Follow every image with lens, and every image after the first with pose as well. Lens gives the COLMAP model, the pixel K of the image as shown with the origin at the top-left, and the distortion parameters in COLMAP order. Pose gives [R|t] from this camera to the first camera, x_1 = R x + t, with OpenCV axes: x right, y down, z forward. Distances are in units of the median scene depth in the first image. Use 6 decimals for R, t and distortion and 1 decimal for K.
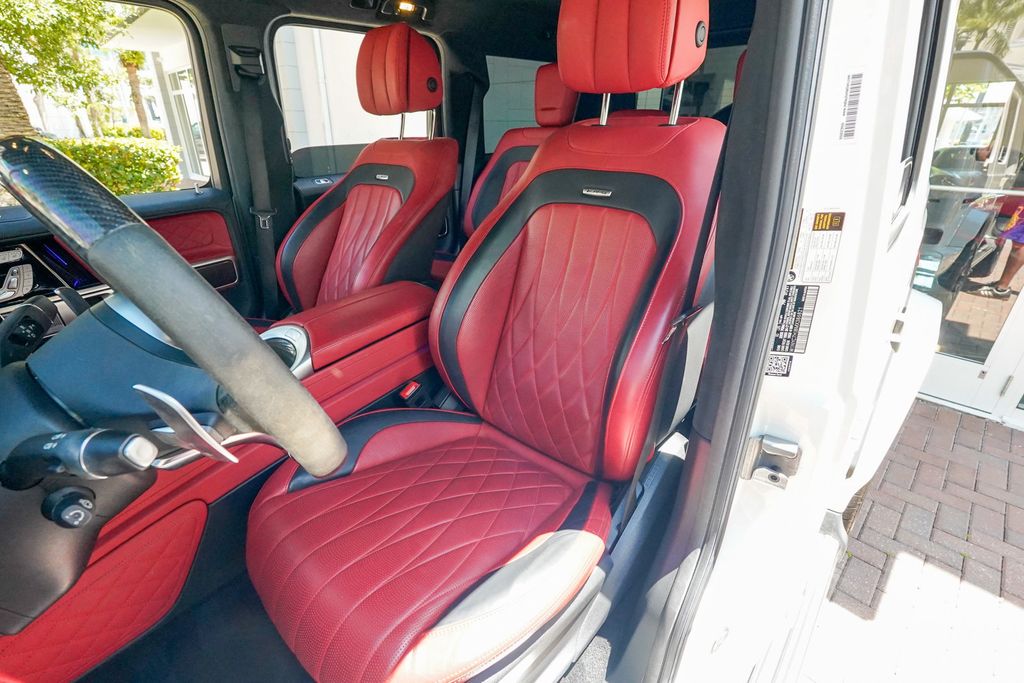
lens RADIAL K [[472.1, 0, 506.3], [0, 472.1, 344.8], [0, 0, 1]] dist [-0.018918, 0.010163]
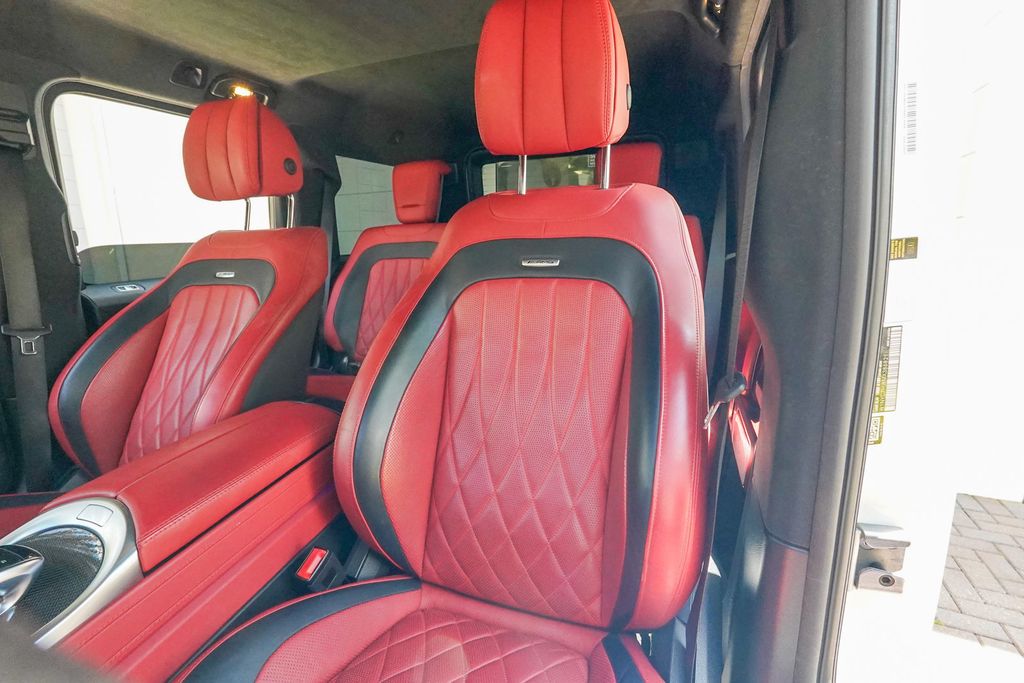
lens RADIAL K [[472.1, 0, 506.3], [0, 472.1, 344.8], [0, 0, 1]] dist [-0.018918, 0.010163]
pose [[0.937040, -0.094226, 0.336270, -0.116009], [0.166671, 0.966835, -0.193524, -0.021518], [-0.306882, 0.237386, 0.921668, 0.200479]]
